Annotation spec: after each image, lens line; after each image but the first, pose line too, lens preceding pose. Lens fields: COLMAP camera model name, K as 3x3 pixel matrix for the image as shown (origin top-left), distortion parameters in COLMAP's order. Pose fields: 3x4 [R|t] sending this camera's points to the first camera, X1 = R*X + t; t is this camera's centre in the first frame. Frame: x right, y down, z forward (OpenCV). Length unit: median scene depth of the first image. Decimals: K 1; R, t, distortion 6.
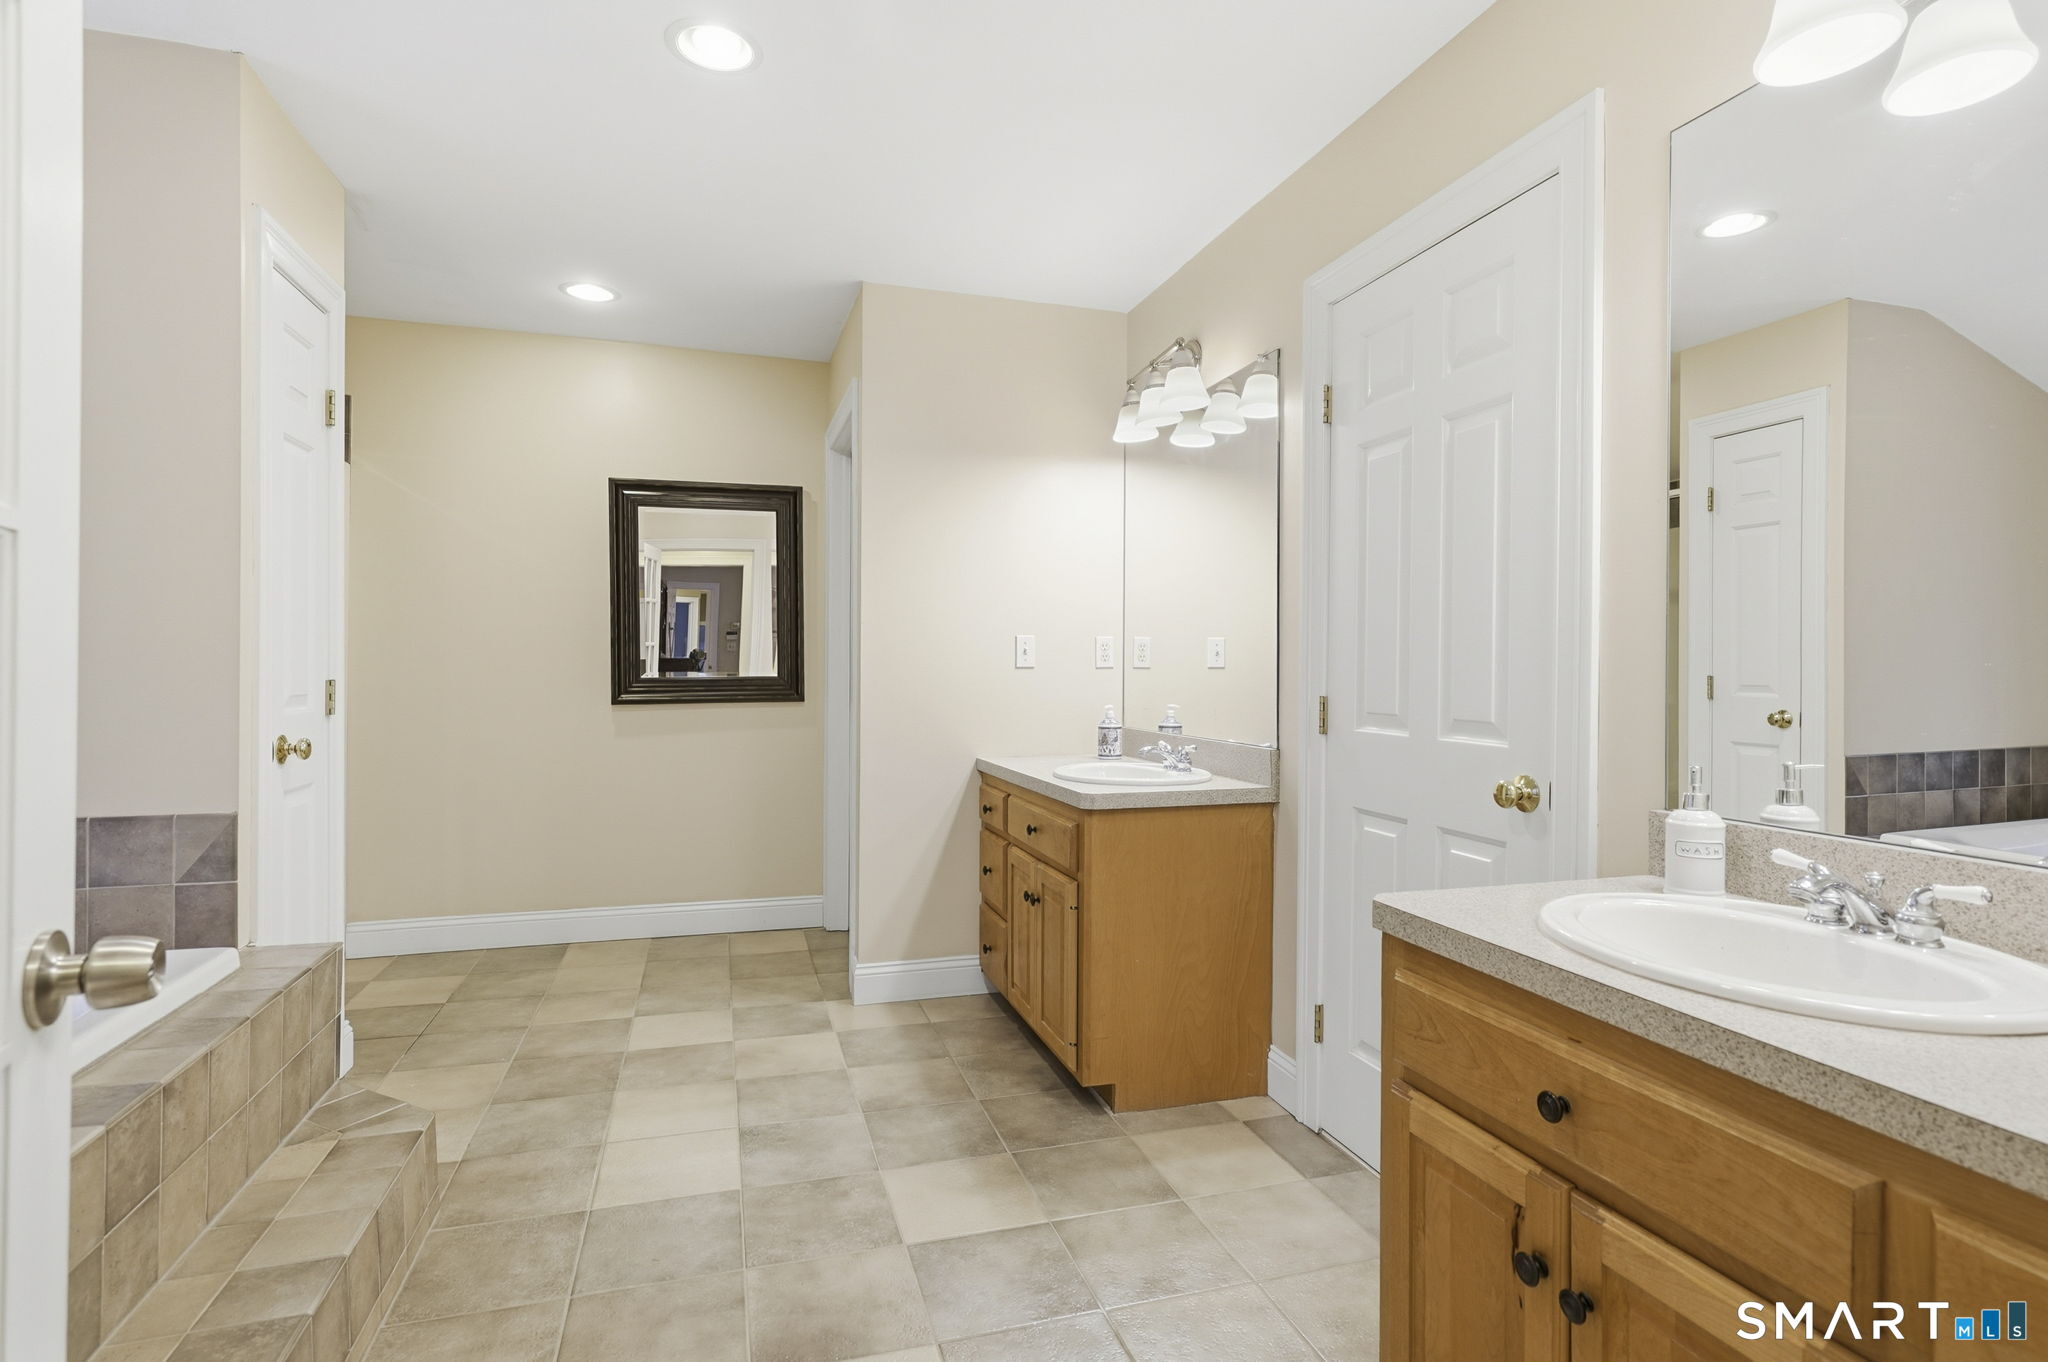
lens RADIAL K [[992.0, 0, 1024.0], [0, 992.0, 681.0], [0, 0, 1]] dist [0.002734, 0.000360]
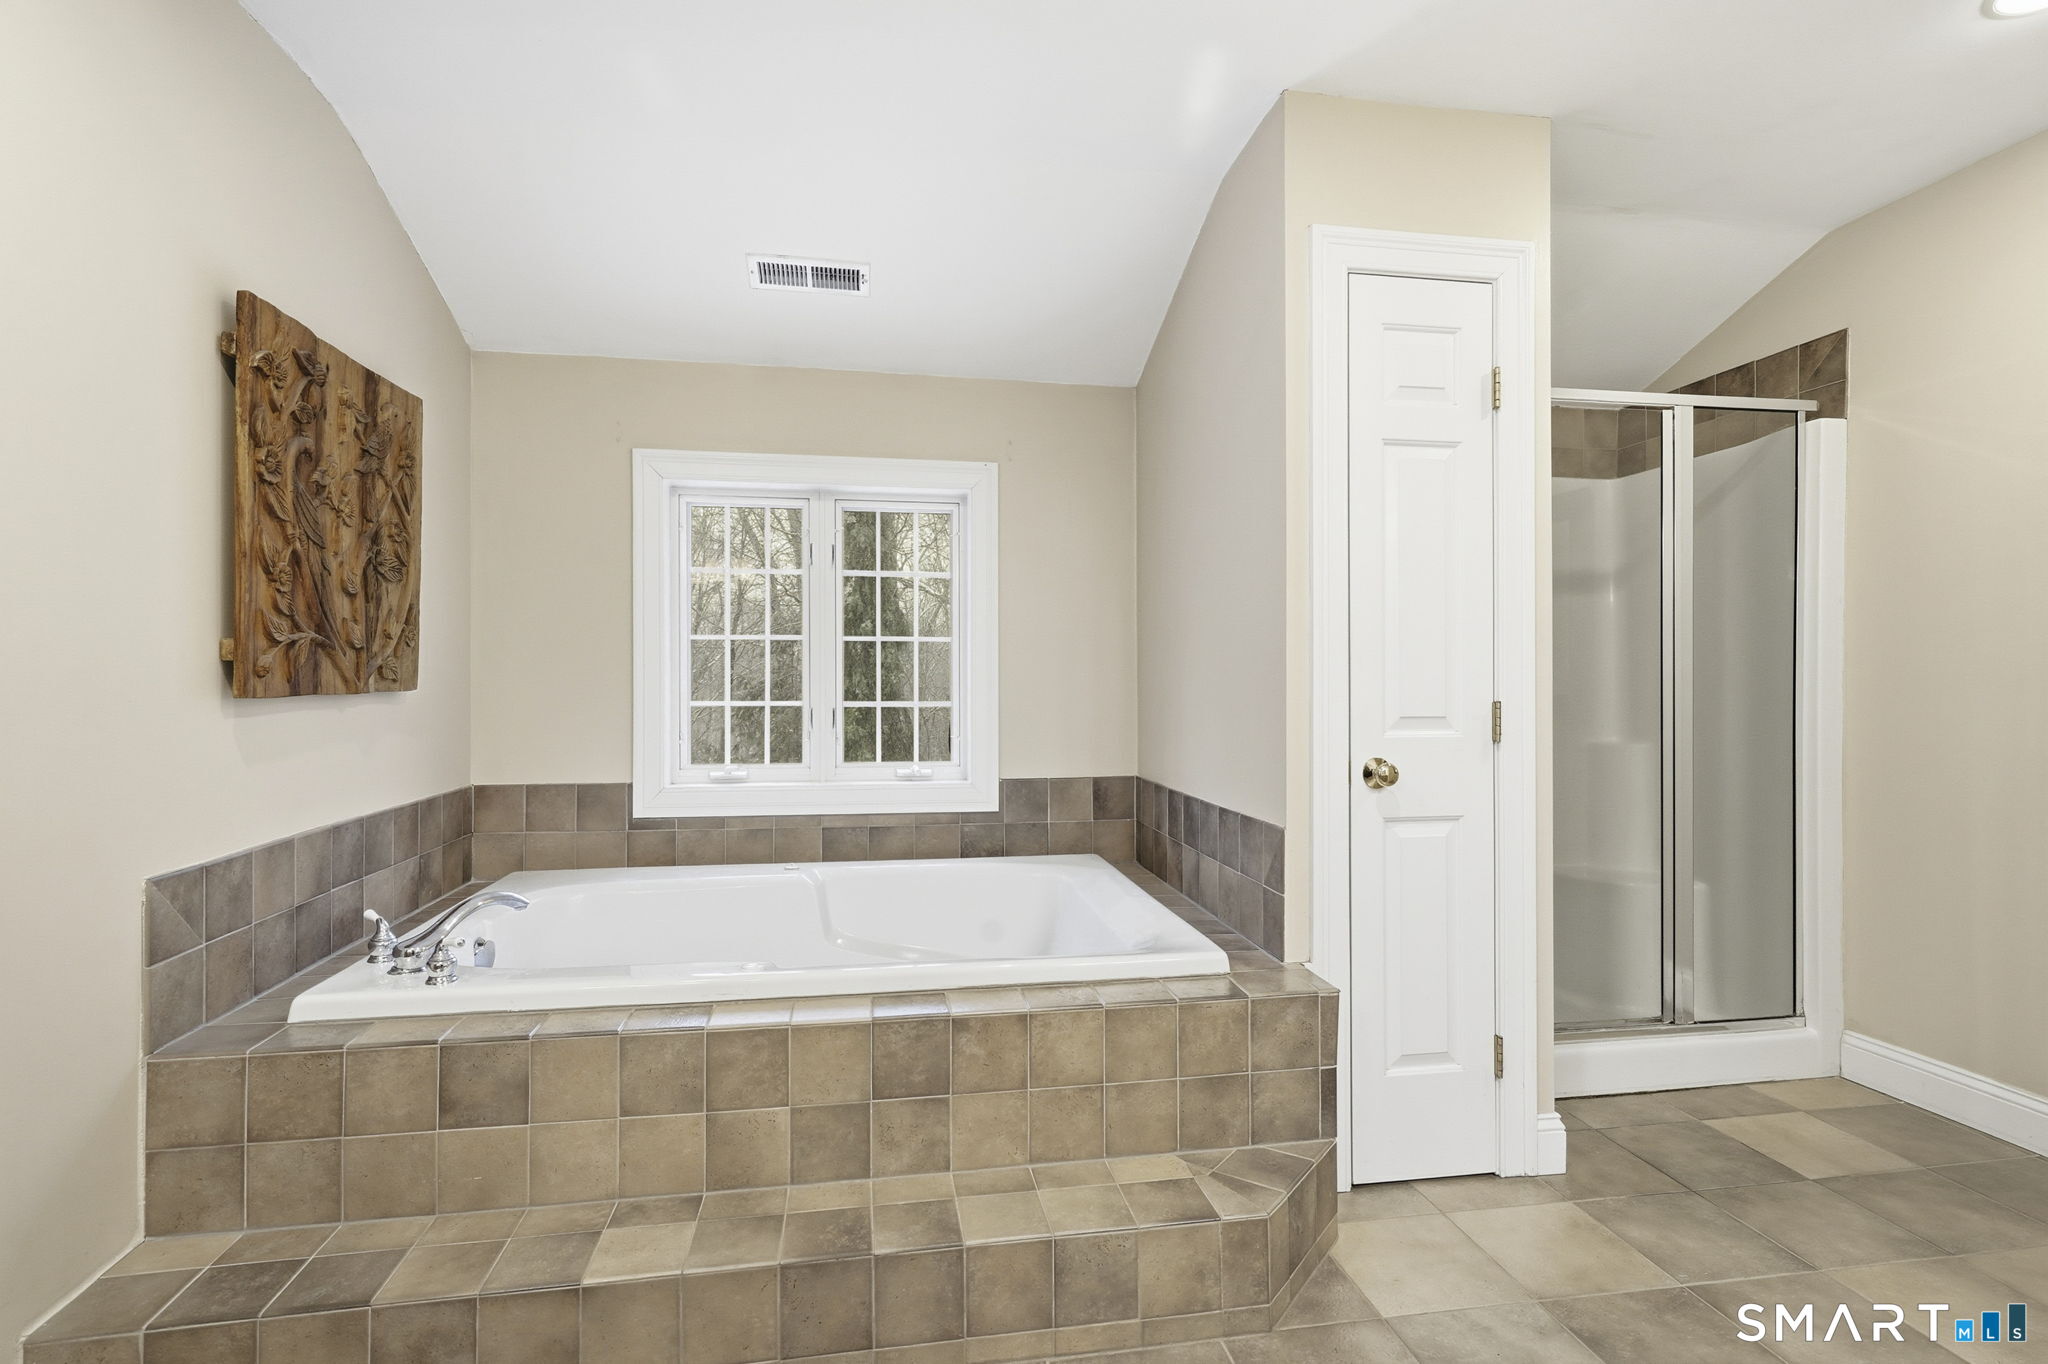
lens RADIAL K [[1011.4, 0, 1024.0], [0, 1011.4, 682.0], [0, 0, 1]] dist [-0.000980, 0.000200]
pose [[-0.129365, -0.009998, -0.991547, 0.287456], [-0.012327, 0.999888, -0.008474, -0.006289], [0.991520, 0.011127, -0.129474, 0.904847]]
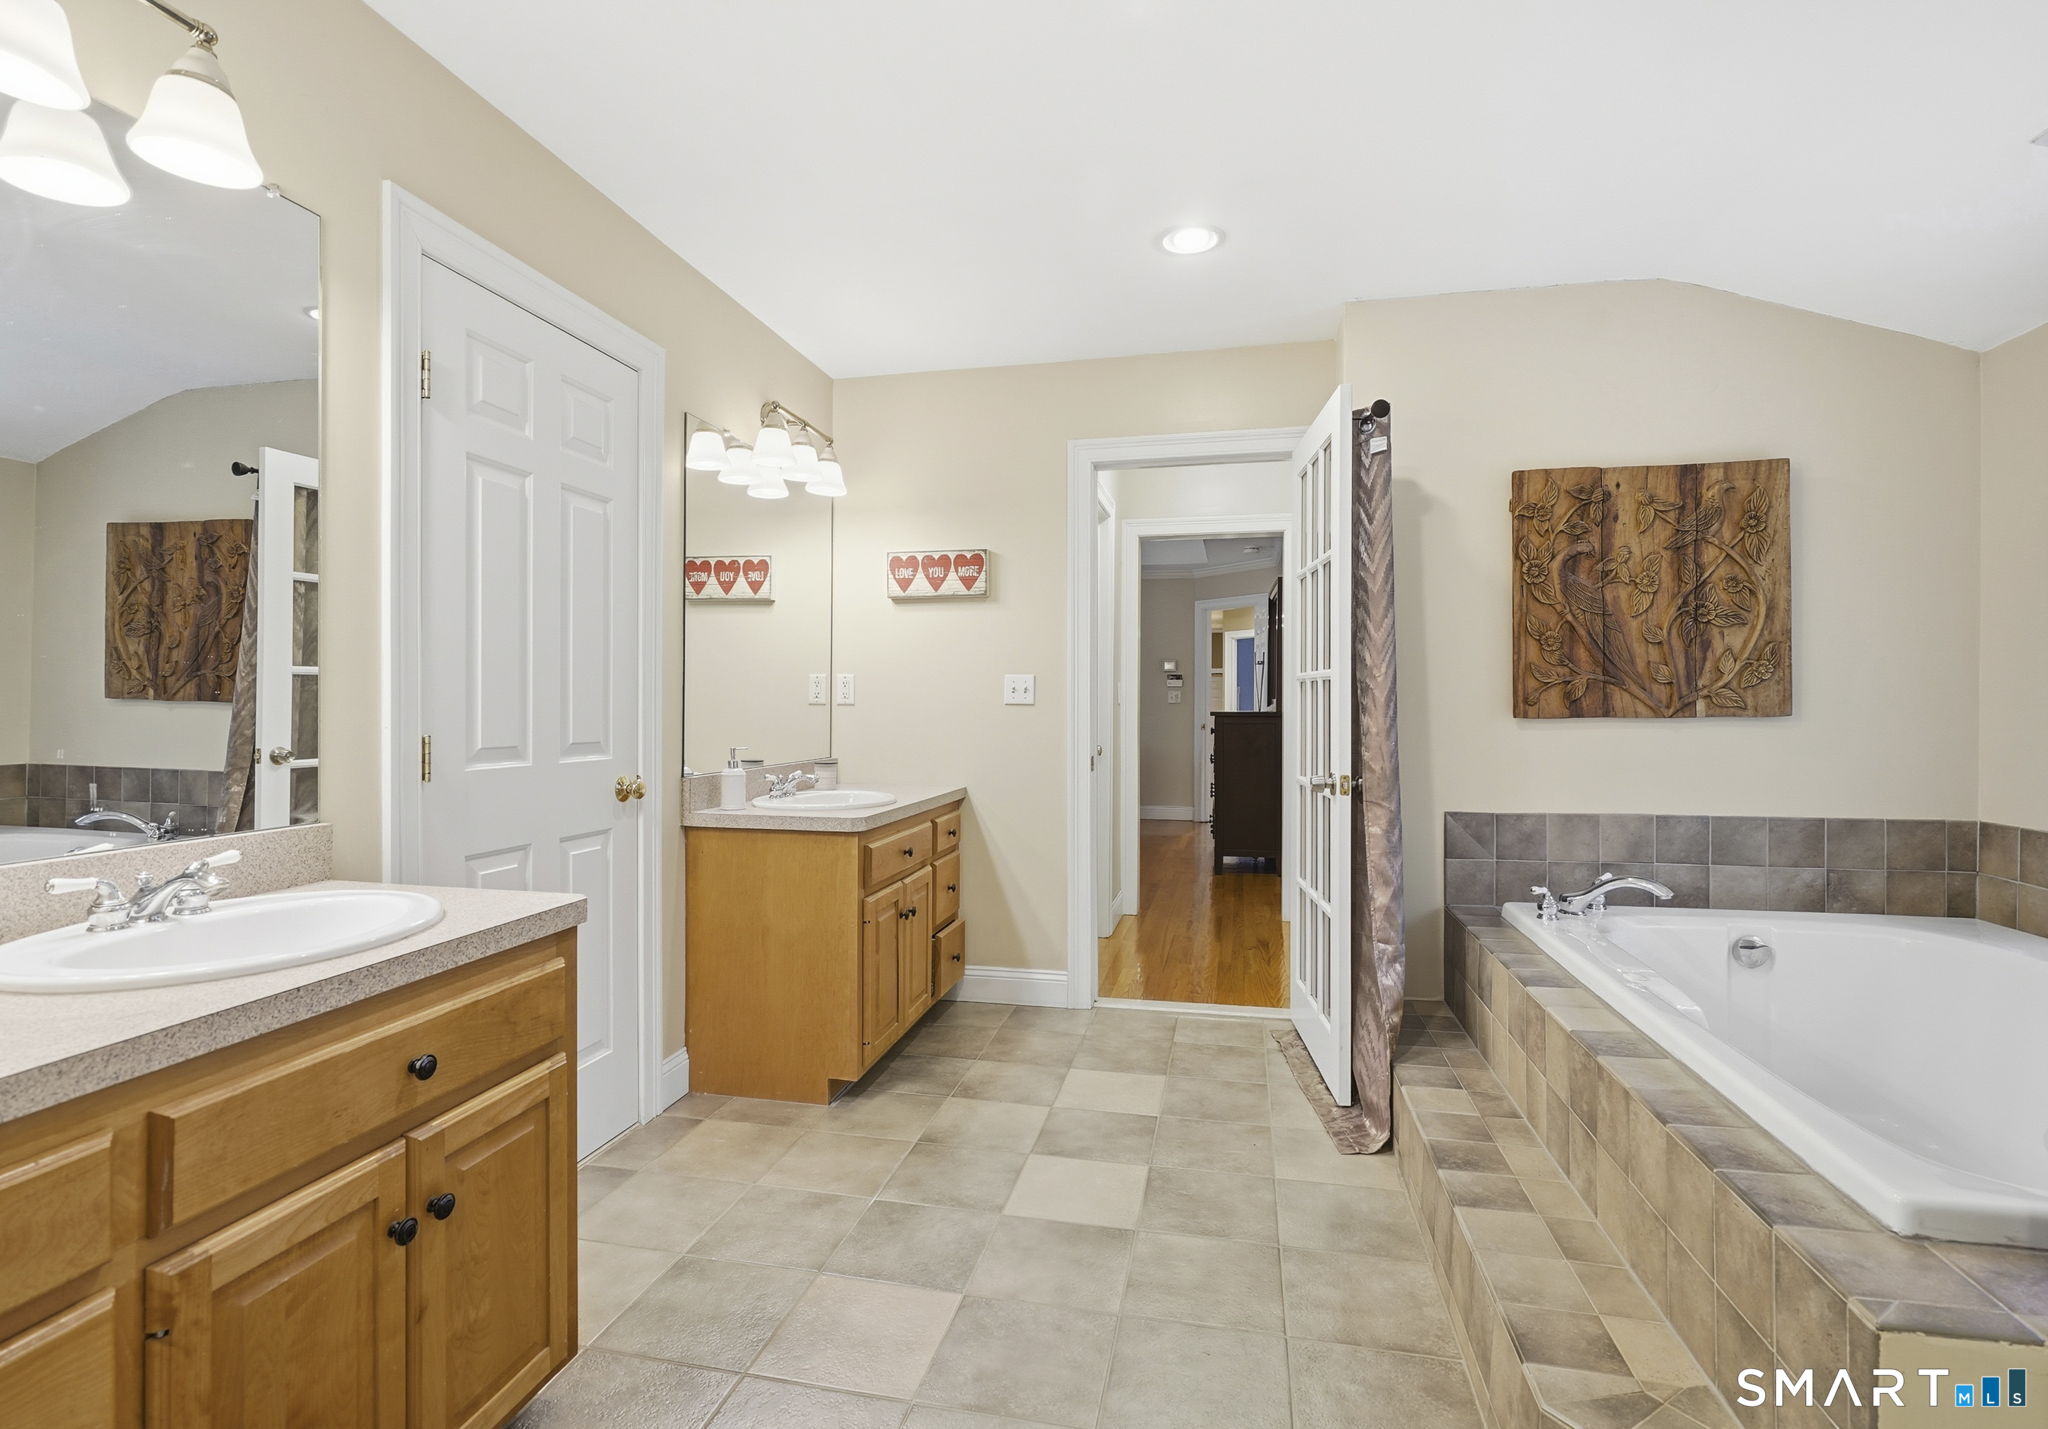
lens RADIAL K [[982.4, 0, 1024.0], [0, 982.4, 714.5], [0, 0, 1]] dist [-0.001707, -0.000205]
pose [[-0.868772, -0.016473, 0.494938, -0.610593], [-0.005481, 0.999705, 0.023653, -0.026480], [-0.495182, 0.017836, -0.868606, 1.714248]]
